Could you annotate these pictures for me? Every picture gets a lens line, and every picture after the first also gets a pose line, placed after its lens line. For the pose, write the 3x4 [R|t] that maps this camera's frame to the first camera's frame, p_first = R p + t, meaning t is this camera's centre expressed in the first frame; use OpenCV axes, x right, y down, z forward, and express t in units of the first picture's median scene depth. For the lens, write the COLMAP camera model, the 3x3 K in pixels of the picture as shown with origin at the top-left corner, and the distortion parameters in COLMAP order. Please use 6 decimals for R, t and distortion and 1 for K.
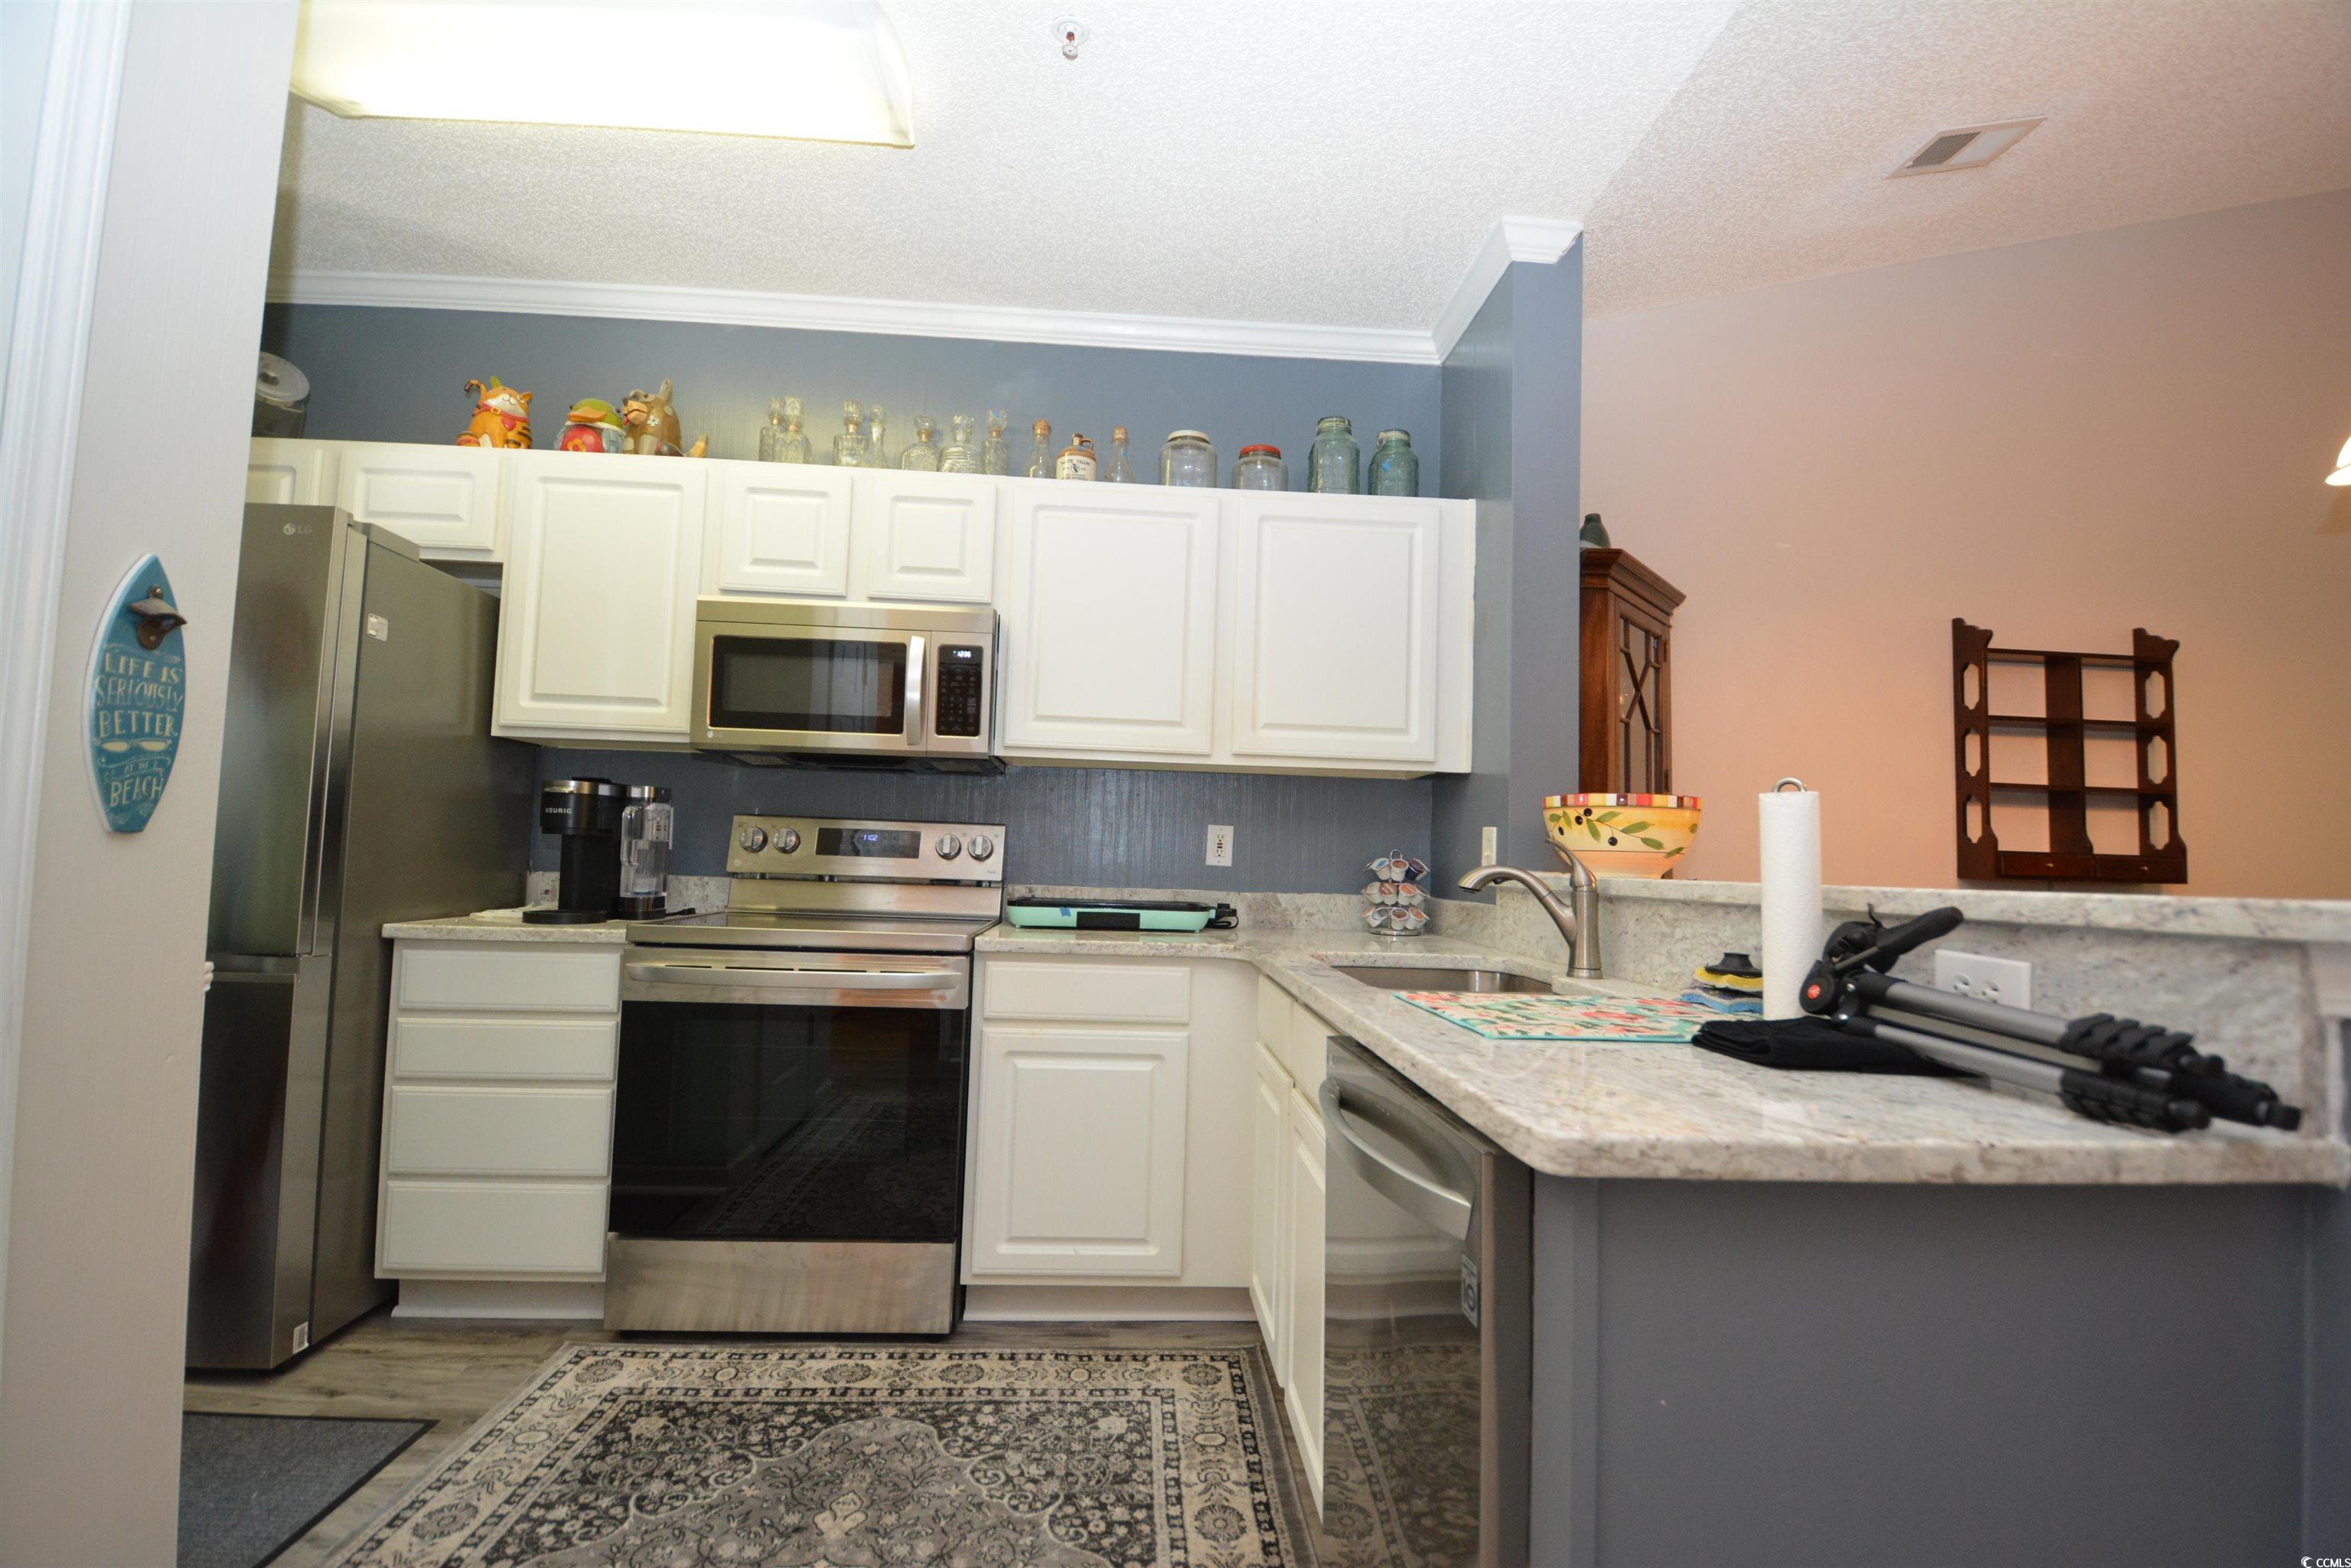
lens RADIAL K [[1025.1, 0, 1181.8], [0, 1025.1, 808.6], [0, 0, 1]] dist [0.002337, -0.013296]
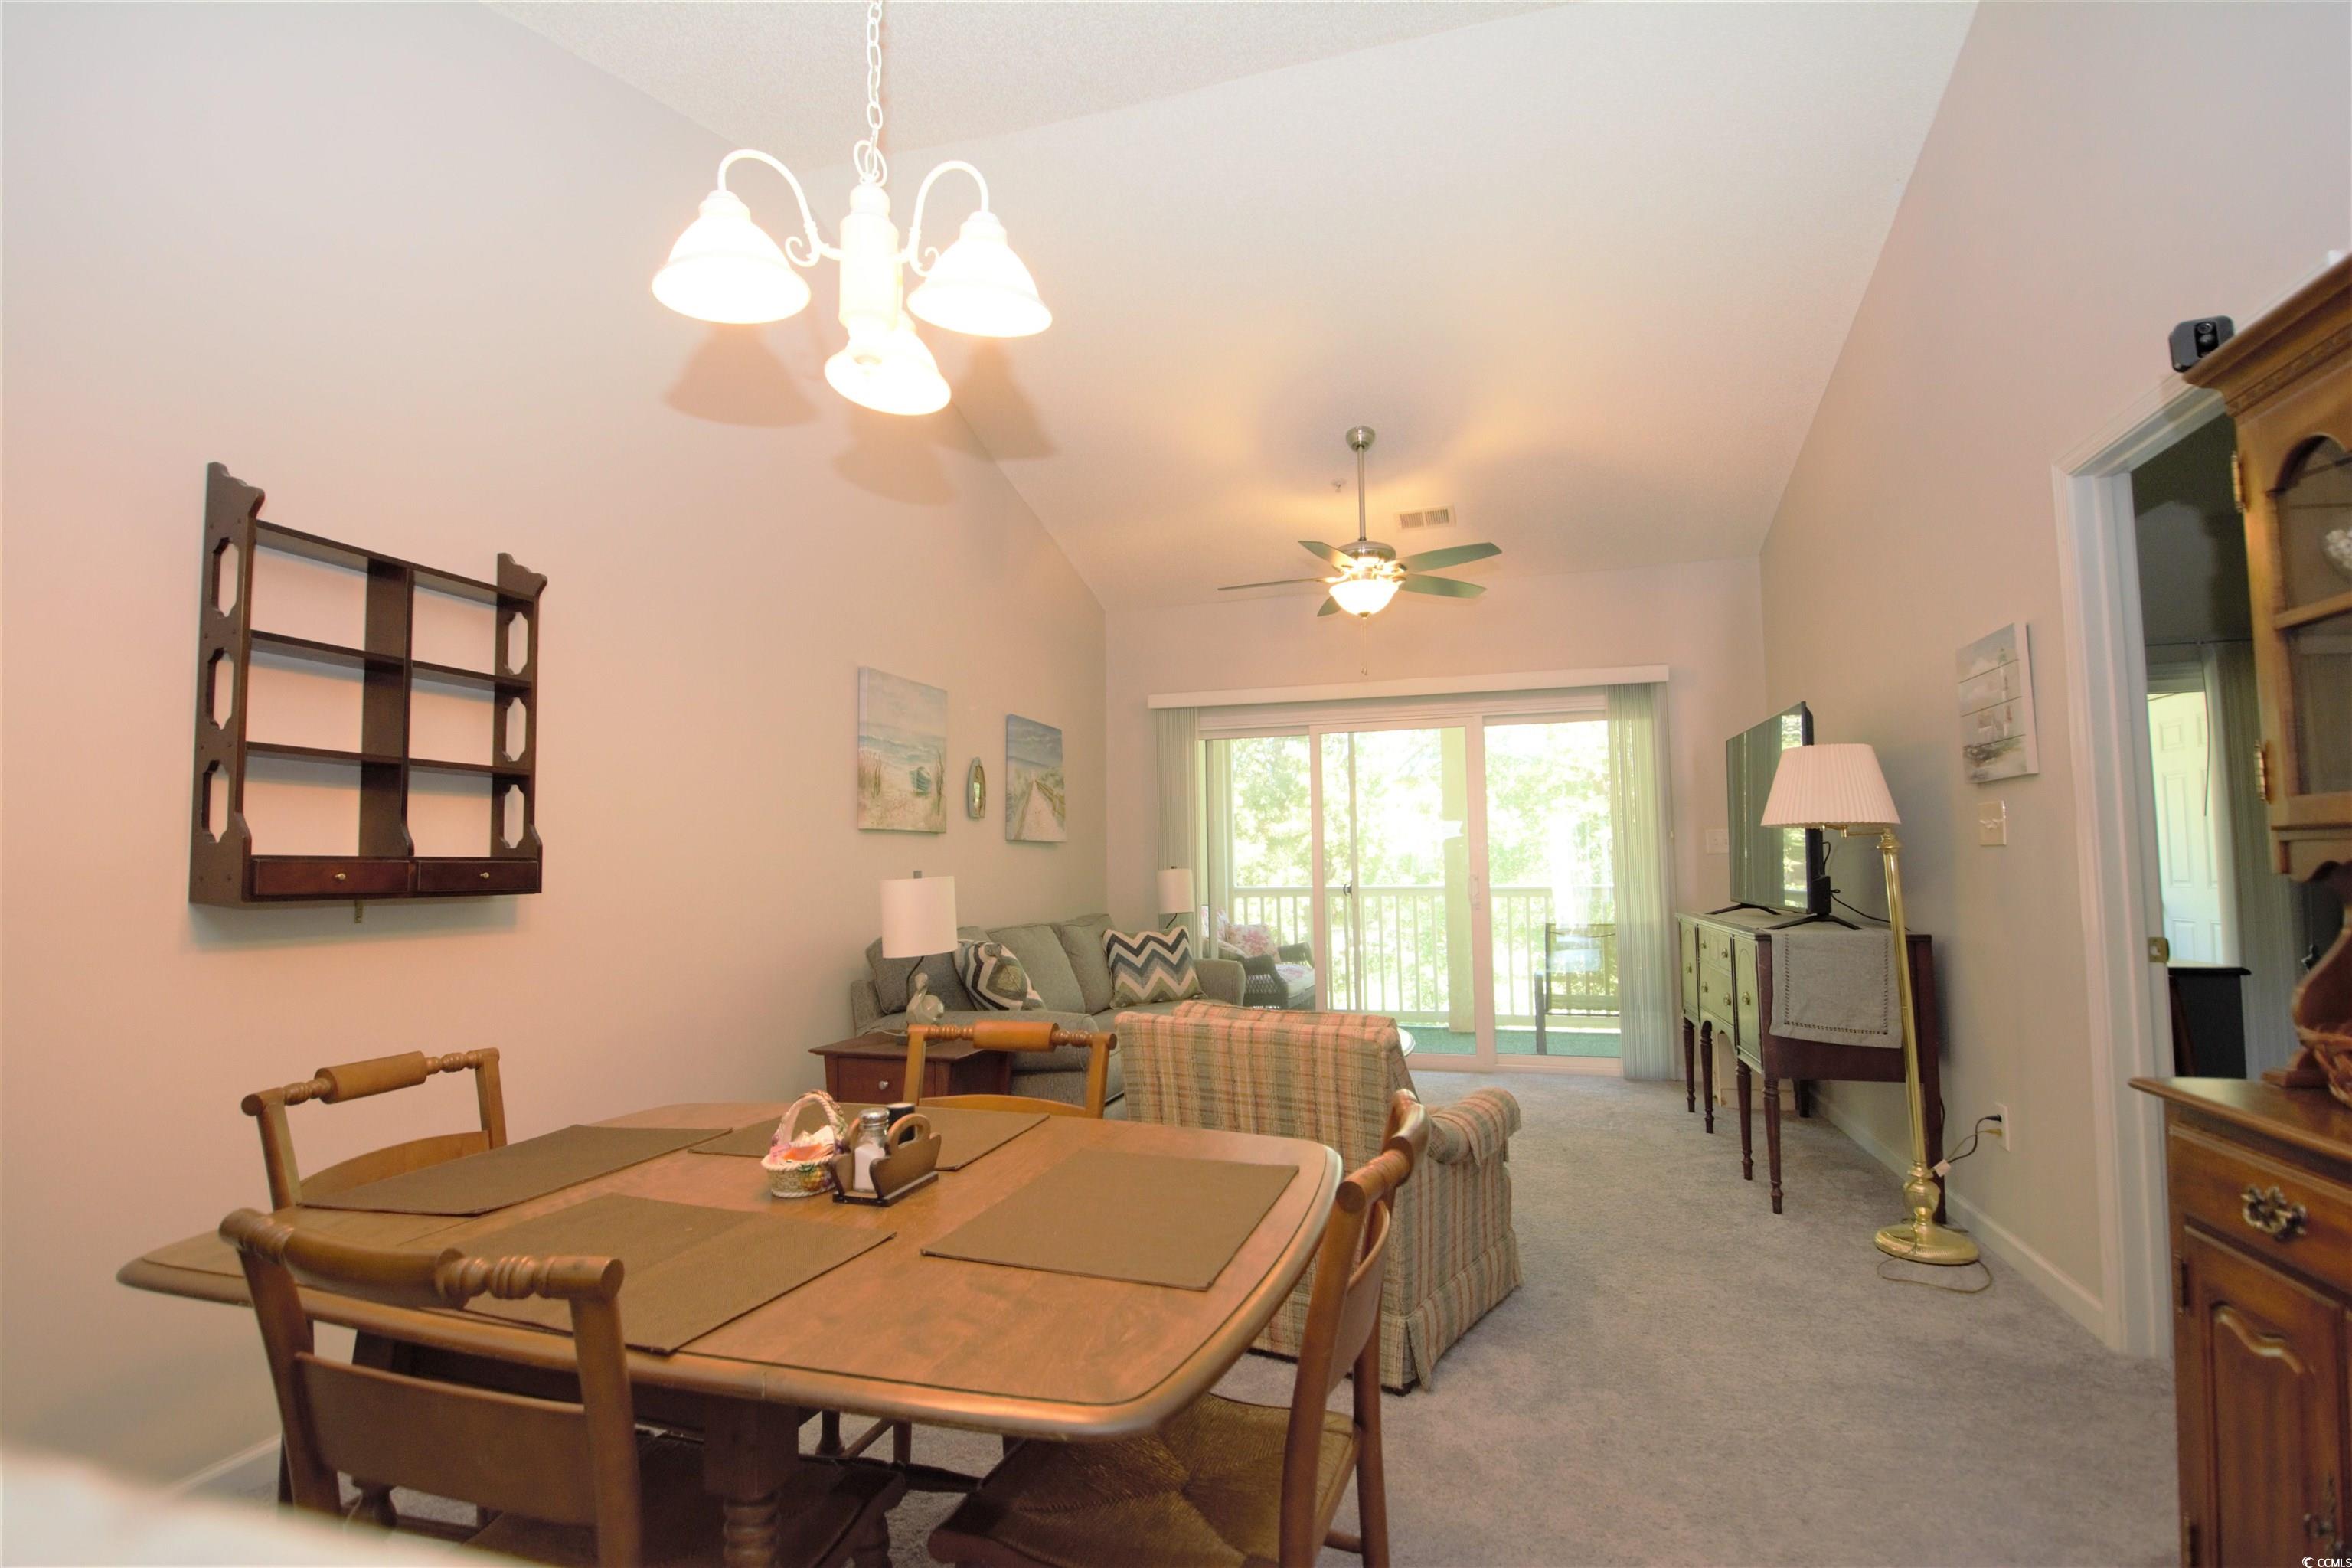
lens RADIAL K [[1082.3, 0, 1172.9], [0, 1082.3, 793.7], [0, 0, 1]] dist [-0.003566, -0.011248]
pose [[0.342066, 0.030158, 0.939192, 0.404340], [-0.022664, 0.999459, -0.023838, 0.007765], [-0.939402, -0.013131, 0.342565, 0.288080]]
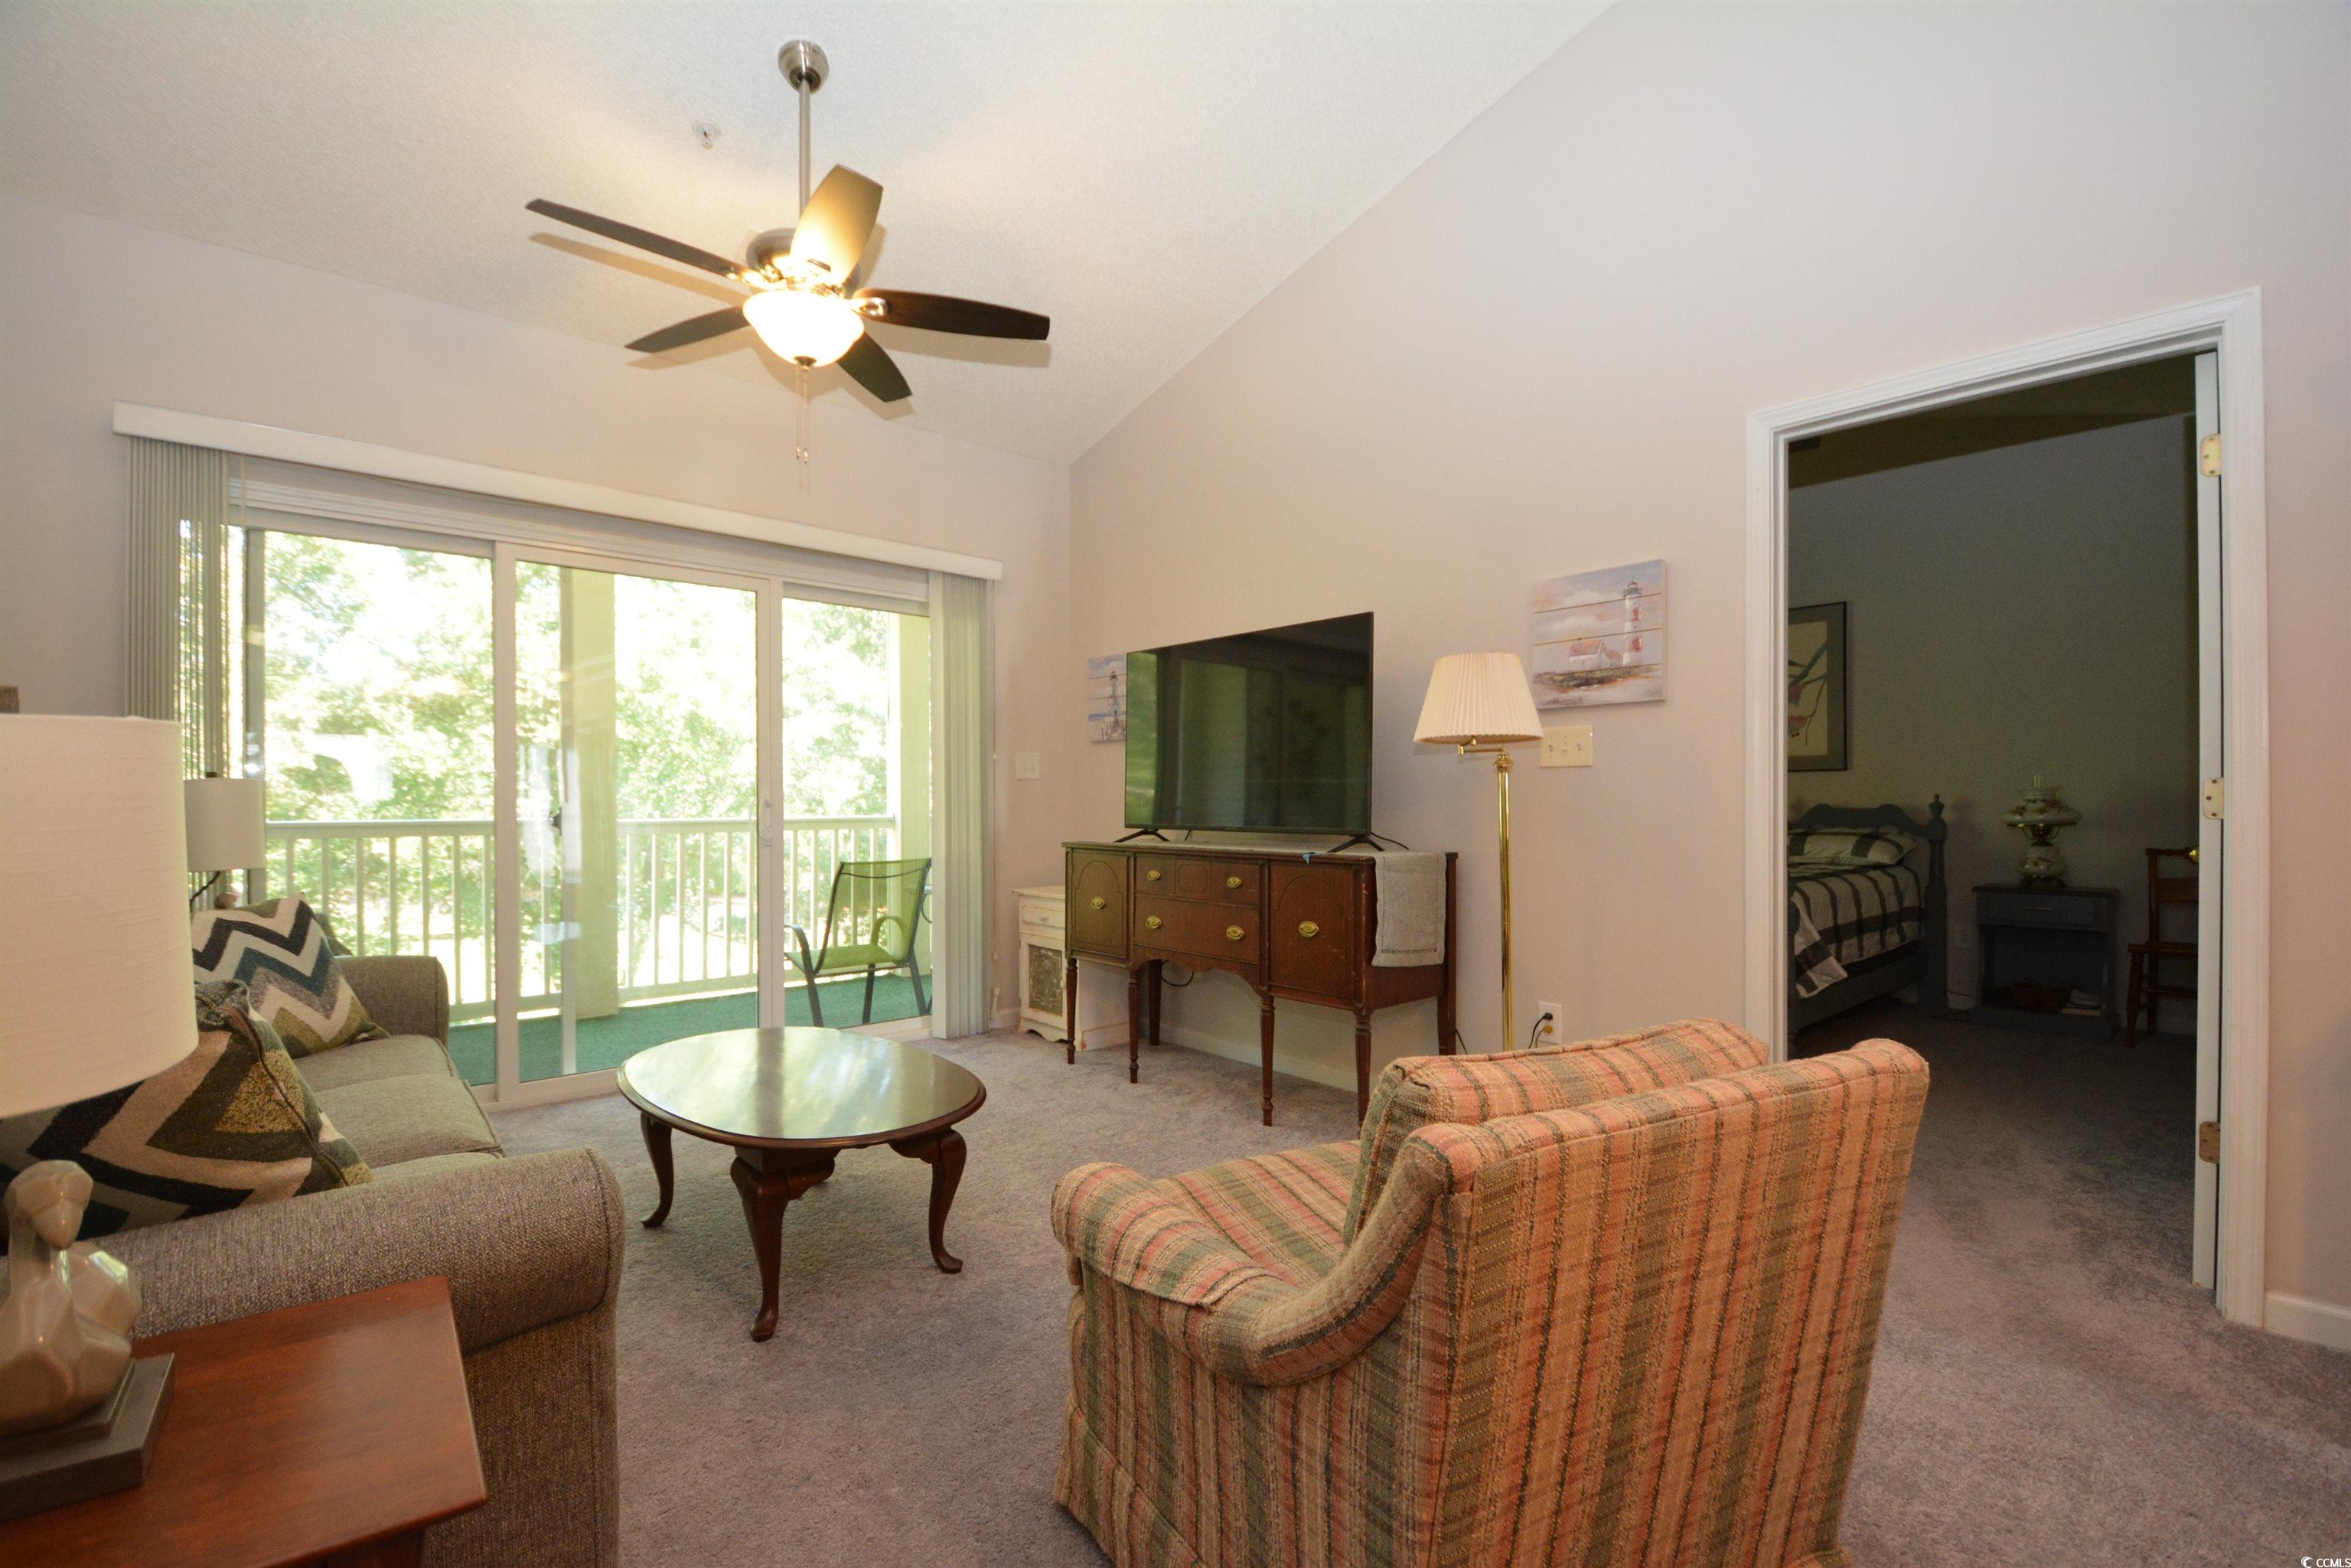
lens RADIAL K [[1025.1, 0, 1175.4], [0, 1025.1, 804.0], [0, 0, 1]] dist [0.002337, -0.013296]
pose [[-0.626770, -0.030287, 0.778615, 1.055199], [-0.055322, 0.998452, -0.005696, 0.080591], [-0.777238, -0.046645, -0.627476, 0.868697]]
